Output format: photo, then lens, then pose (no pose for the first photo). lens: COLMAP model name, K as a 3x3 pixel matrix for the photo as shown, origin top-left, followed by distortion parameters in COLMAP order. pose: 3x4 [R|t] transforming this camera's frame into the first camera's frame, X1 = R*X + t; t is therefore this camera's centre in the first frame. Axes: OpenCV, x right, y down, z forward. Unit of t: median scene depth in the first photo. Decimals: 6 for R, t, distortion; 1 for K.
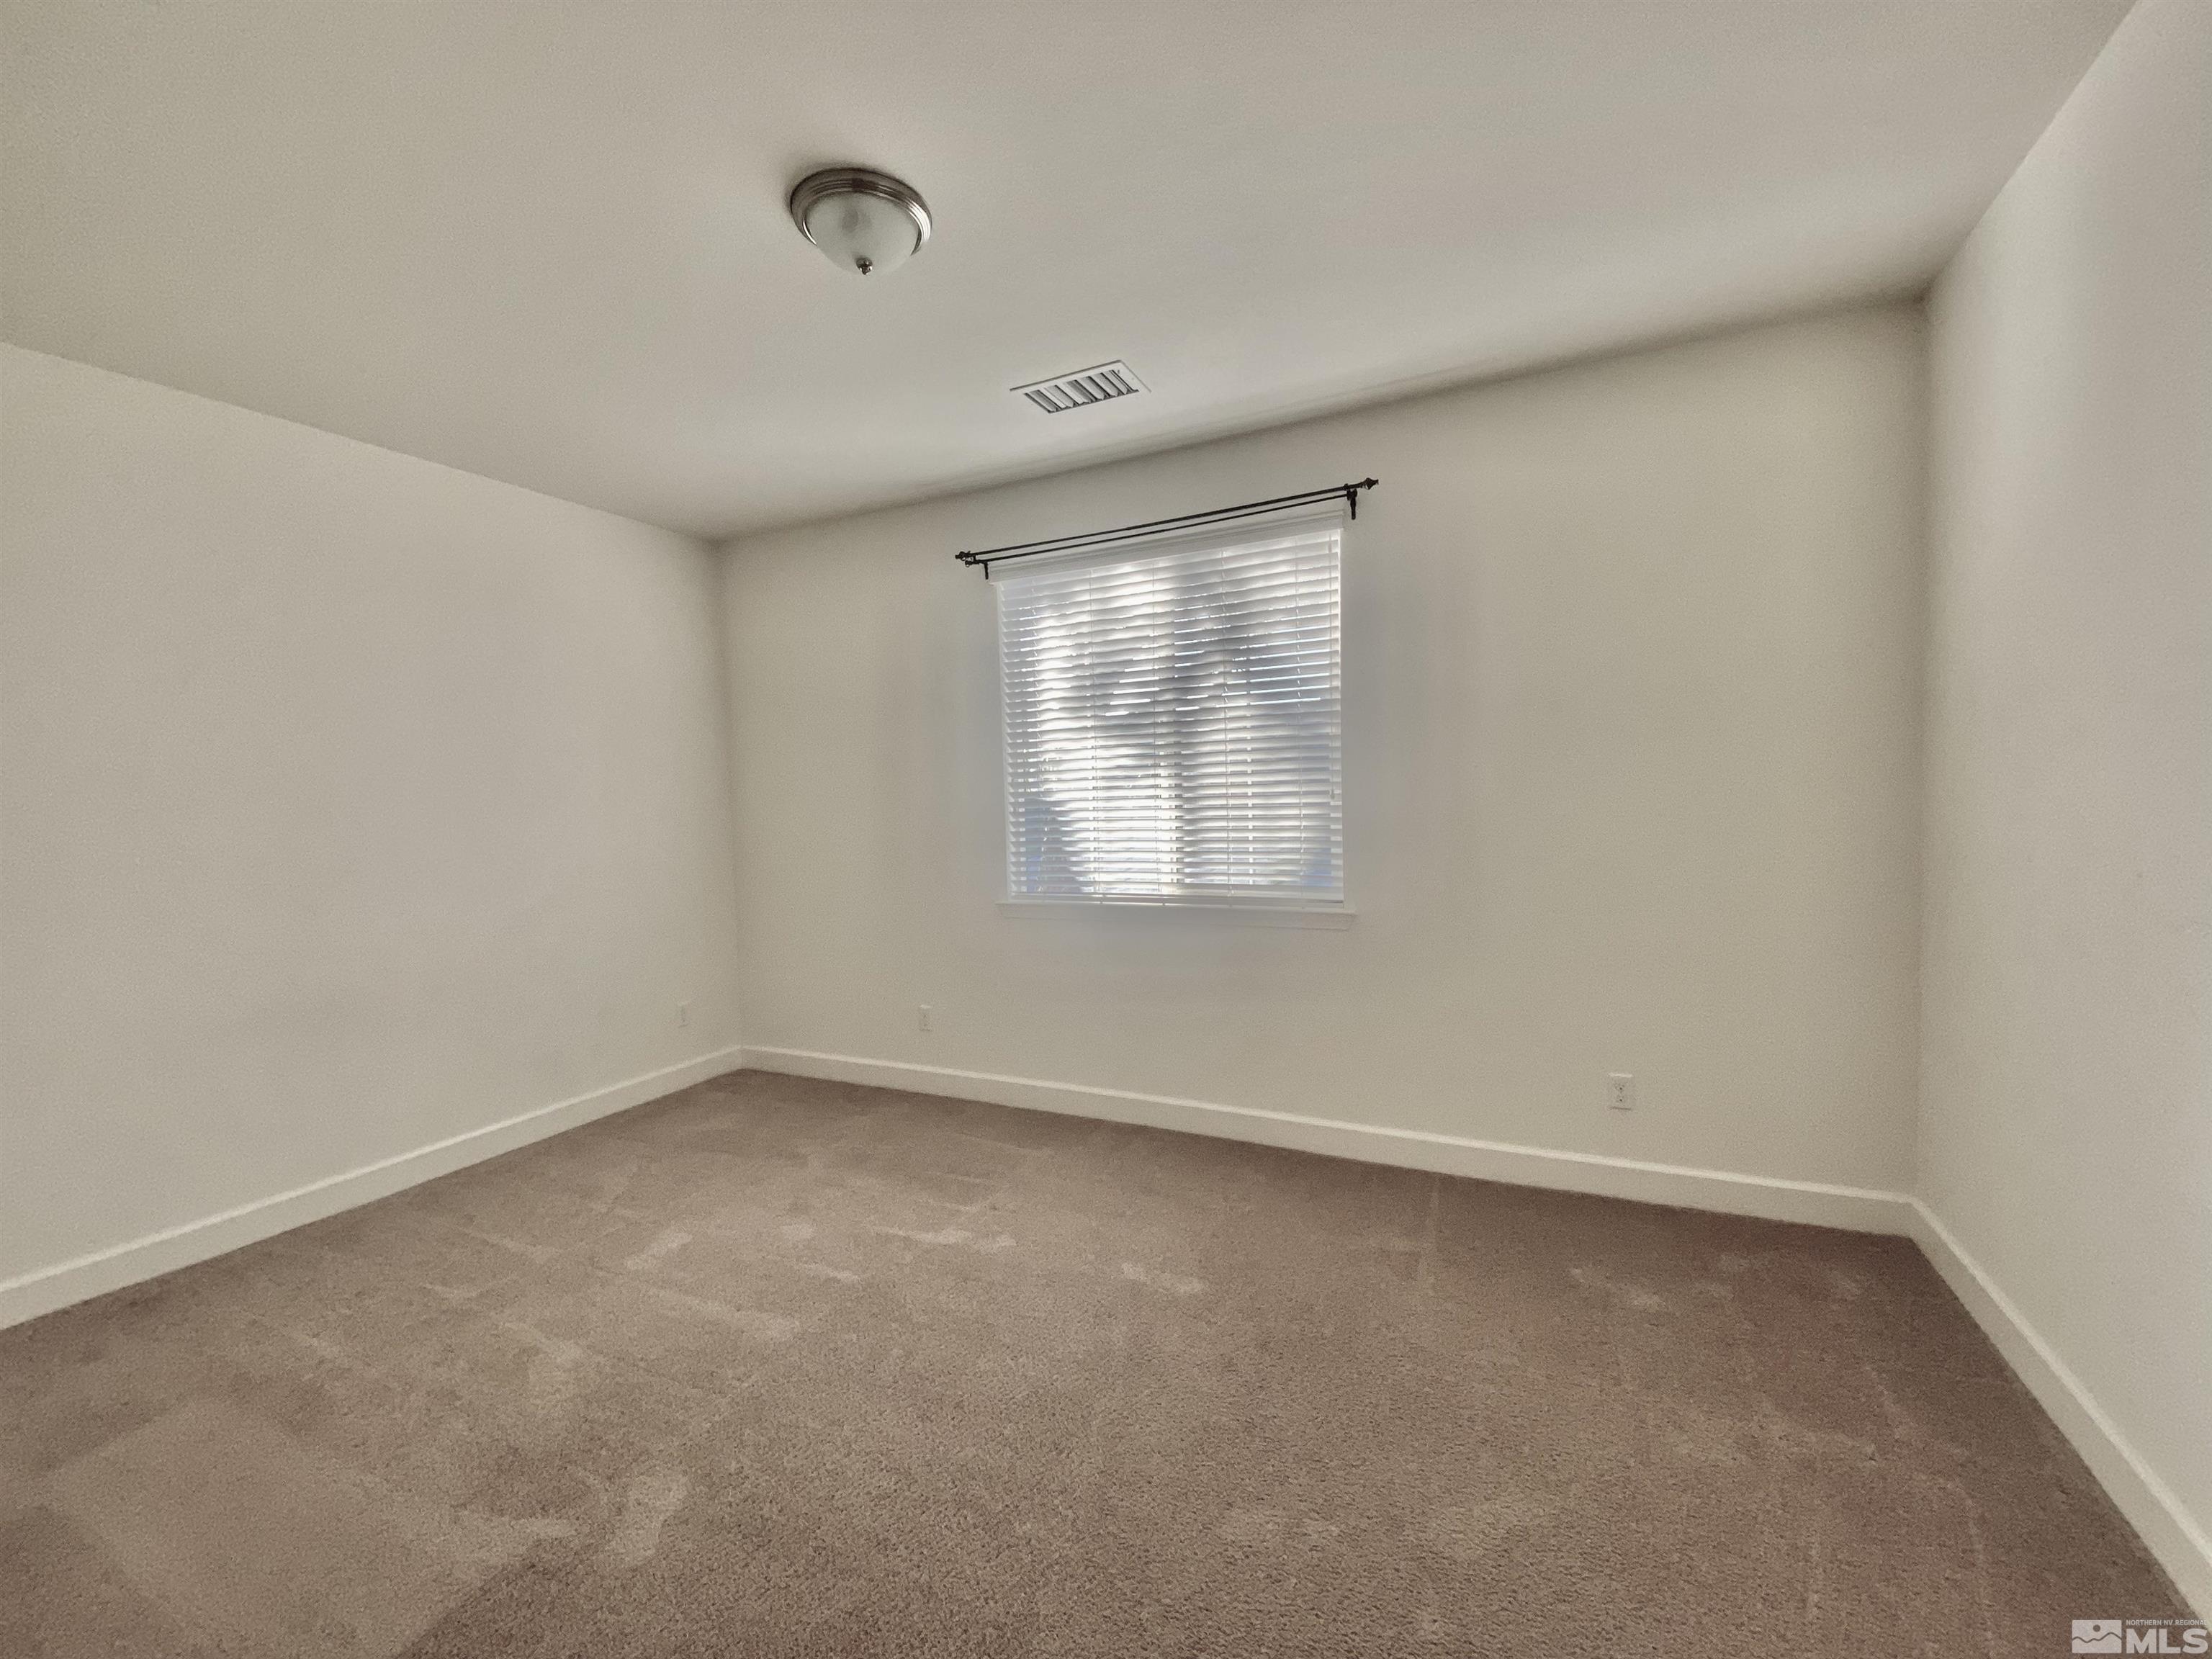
lens RADIAL K [[906.7, 0, 1108.4], [0, 906.7, 841.8], [0, 0, 1]] dist [0.013749, -0.017823]
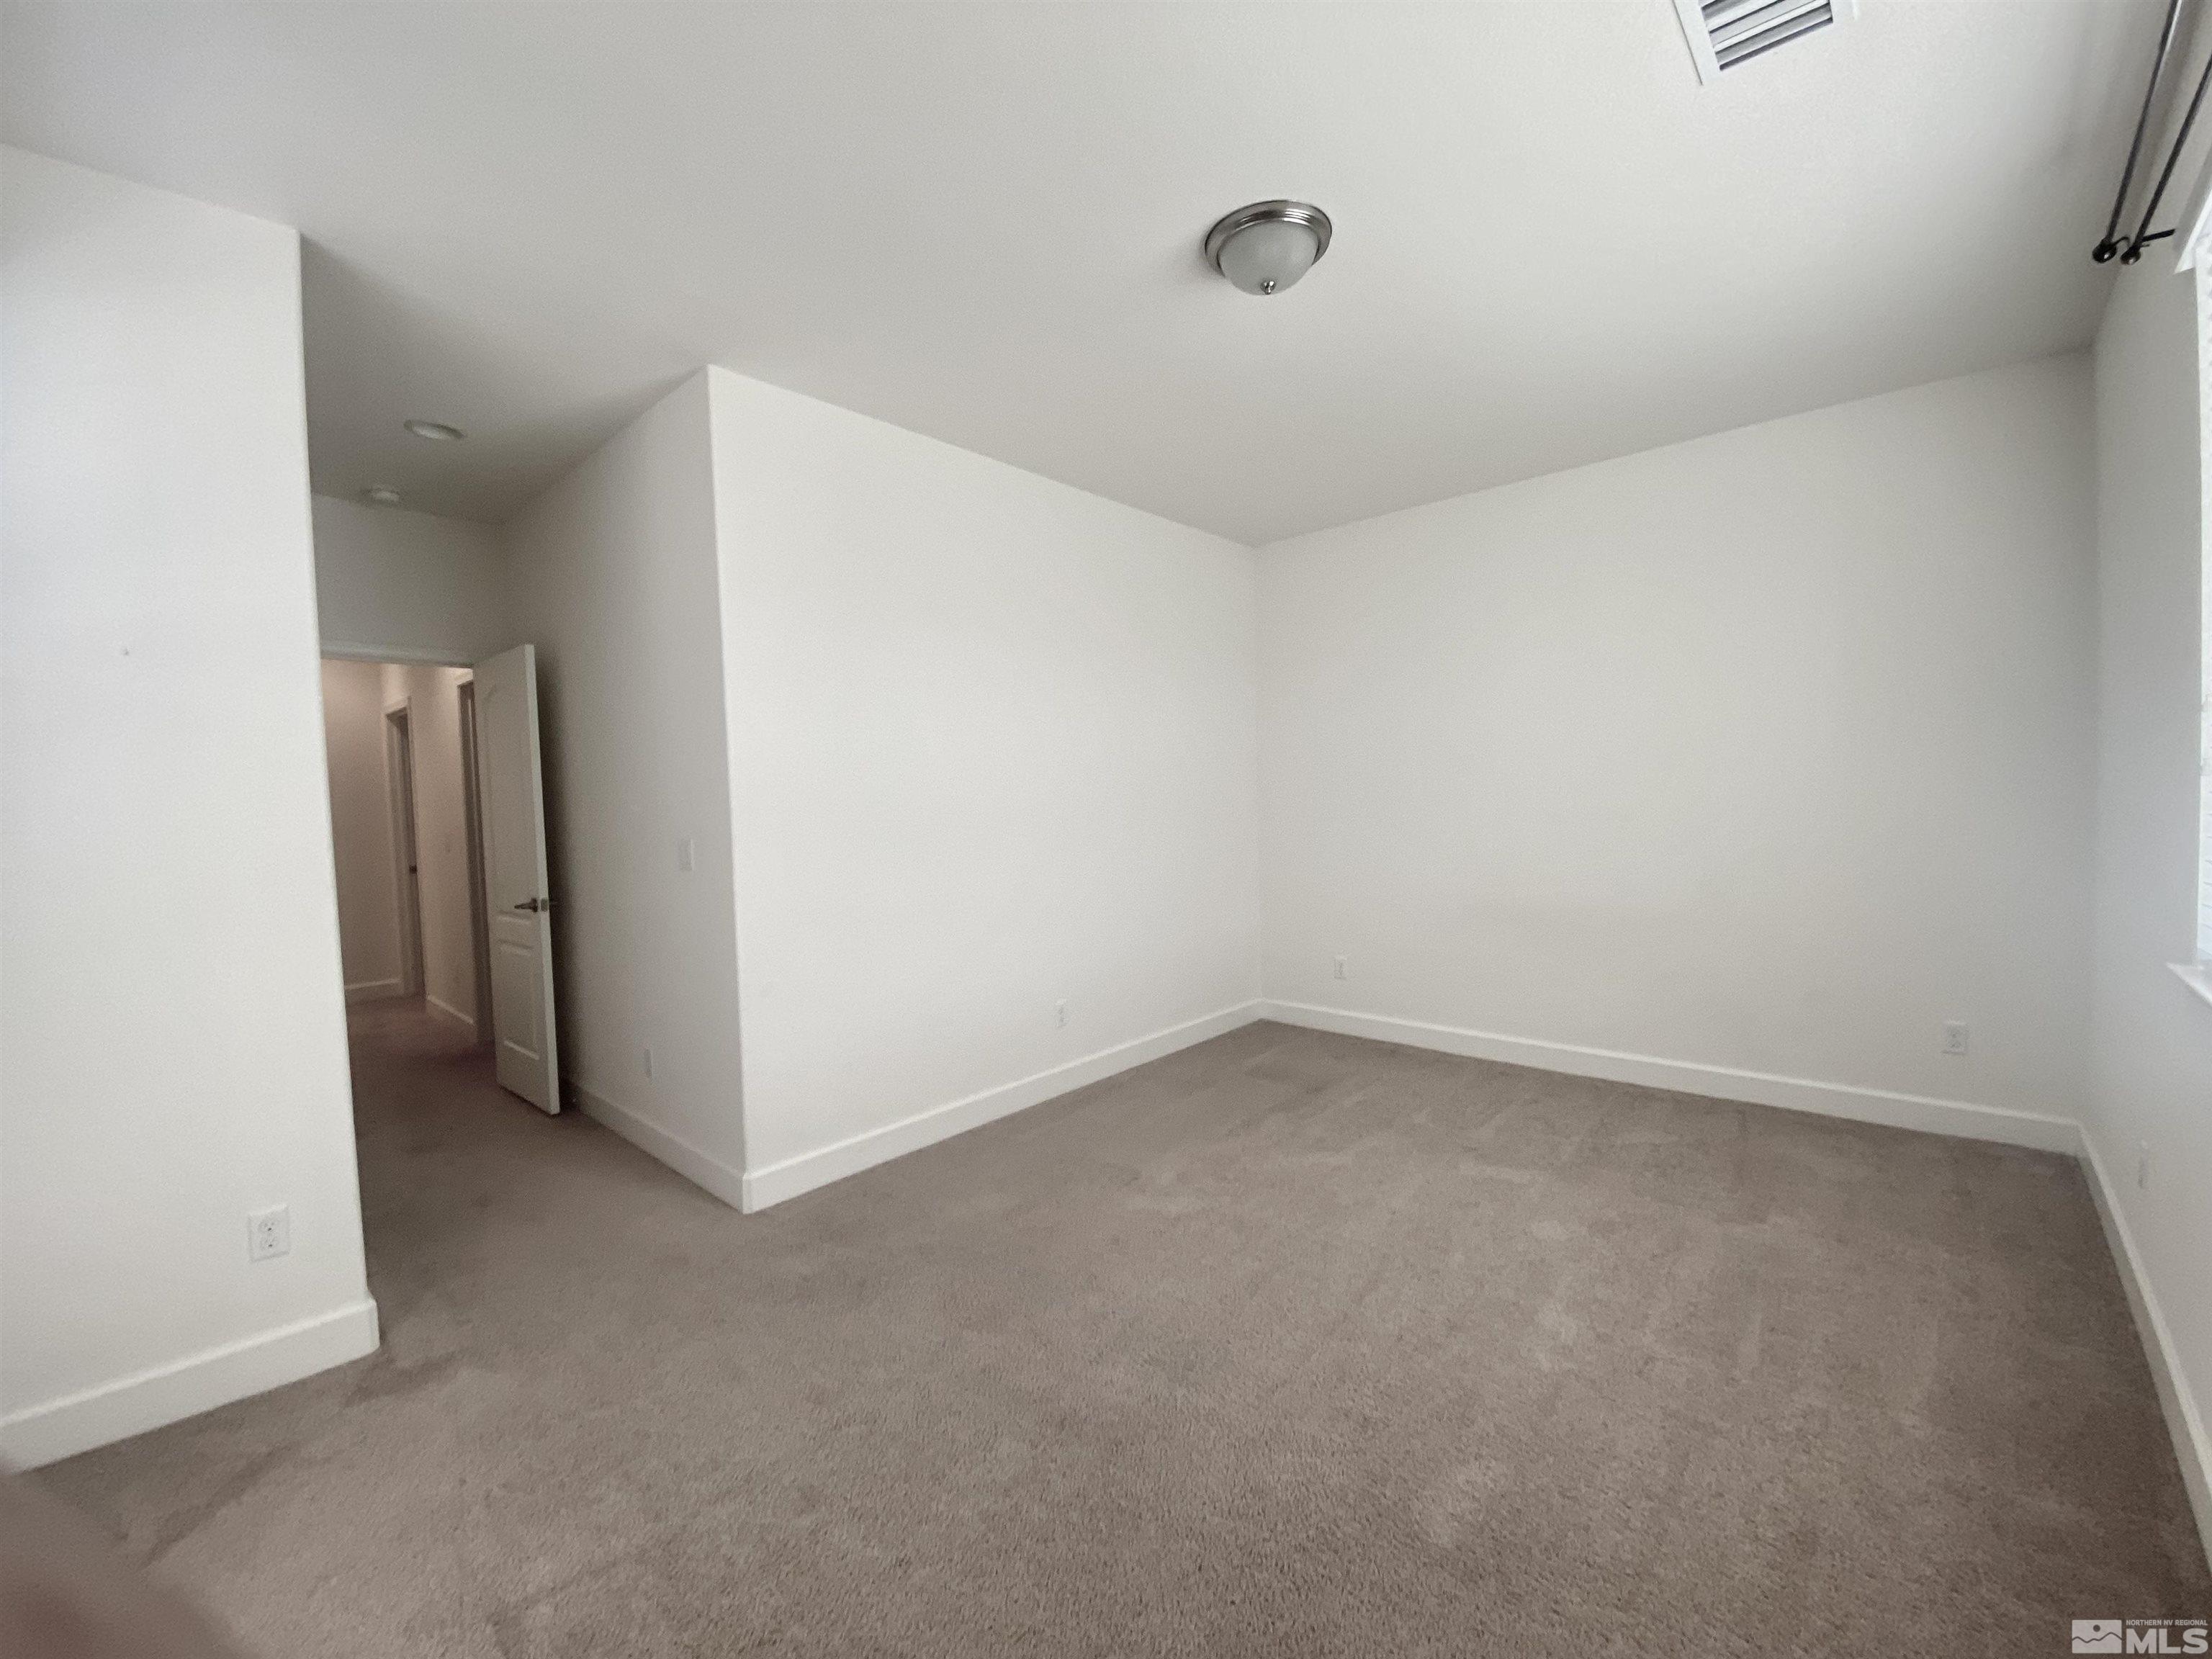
lens RADIAL K [[906.7, 0, 1108.4], [0, 906.7, 841.8], [0, 0, 1]] dist [0.013749, -0.017823]
pose [[-0.289885, 0.088003, -0.953007, 0.594659], [-0.000041, 0.995762, 0.091964, -0.060331], [0.957062, 0.026698, -0.288653, 0.727315]]
